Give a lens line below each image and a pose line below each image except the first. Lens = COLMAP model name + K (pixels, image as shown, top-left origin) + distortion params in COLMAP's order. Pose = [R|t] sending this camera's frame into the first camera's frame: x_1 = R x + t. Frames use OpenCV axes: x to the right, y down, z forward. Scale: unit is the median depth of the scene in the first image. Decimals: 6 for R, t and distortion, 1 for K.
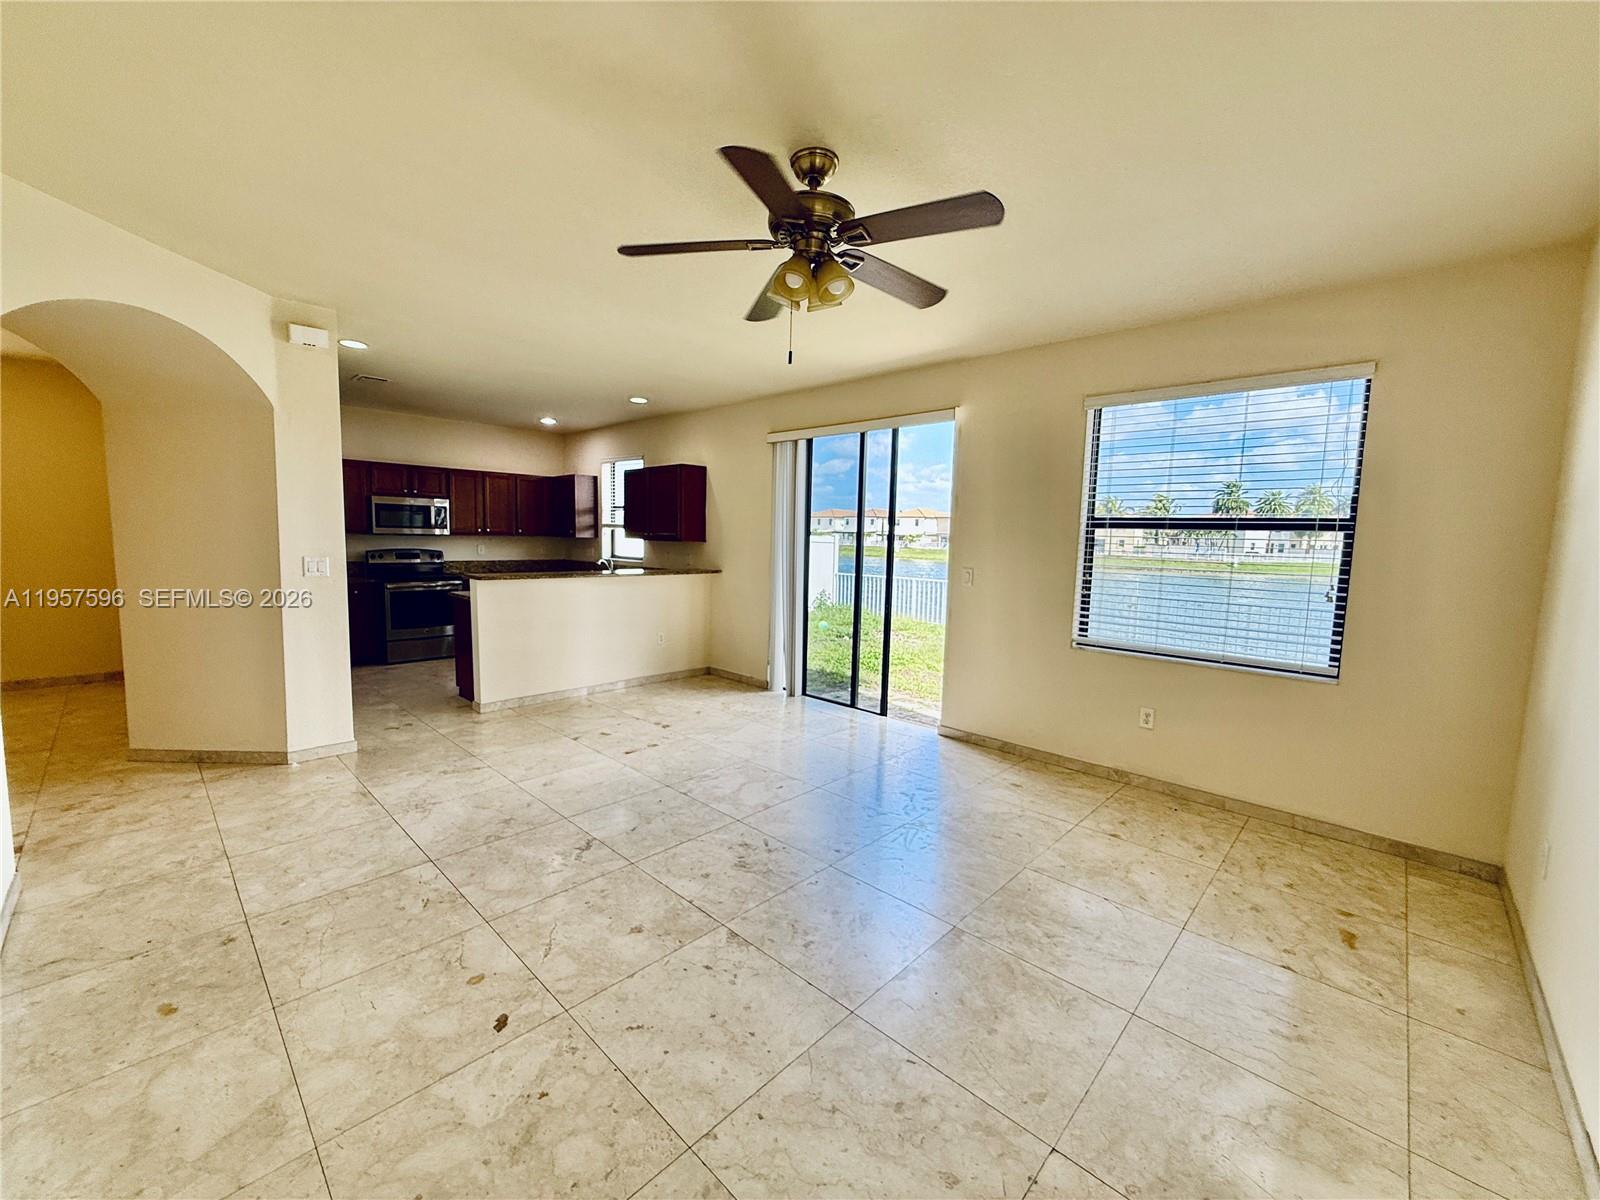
lens RADIAL K [[639.2, 0, 796.9], [0, 639.2, 606.1], [0, 0, 1]] dist [0.001111, -0.000072]
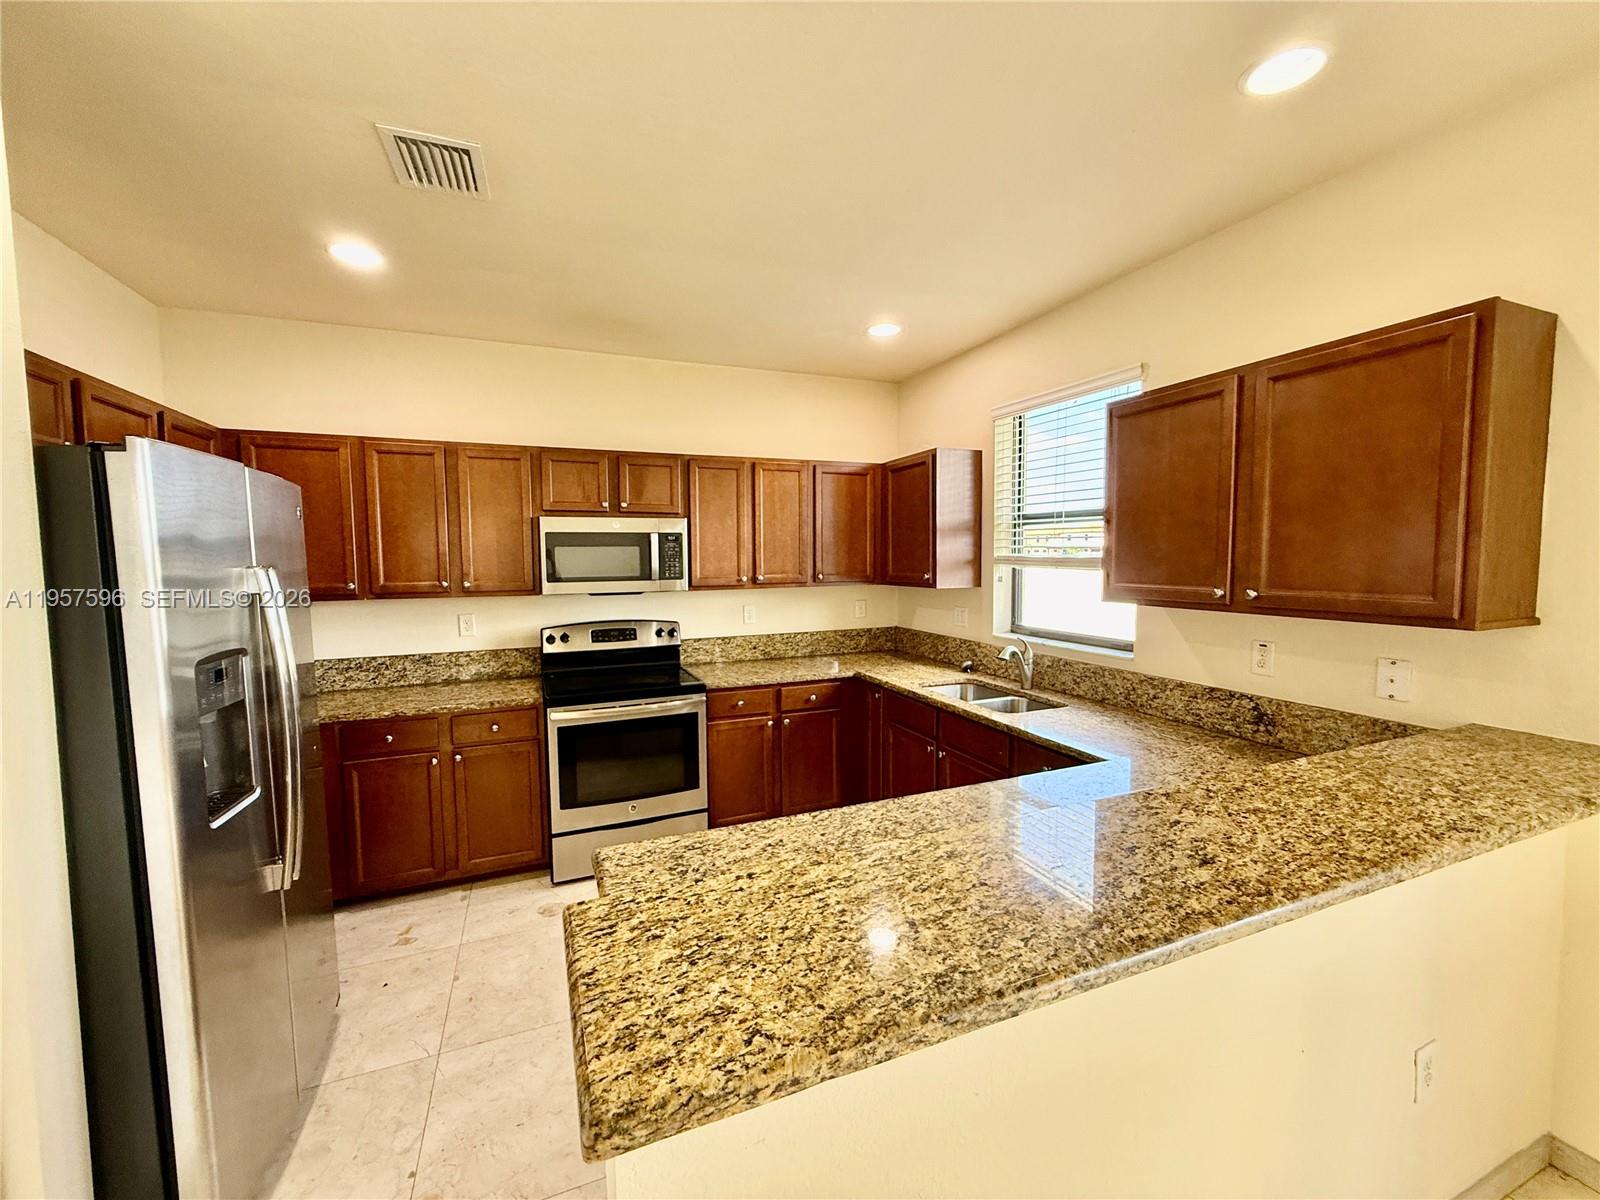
lens RADIAL K [[639.2, 0, 797.1], [0, 639.2, 598.3], [0, 0, 1]] dist [0.001111, -0.000072]
pose [[0.911889, -0.001462, -0.410434, -0.272580], [-0.013778, 0.999321, -0.034171, -0.091137], [0.410205, 0.036815, 0.911250, 0.599960]]
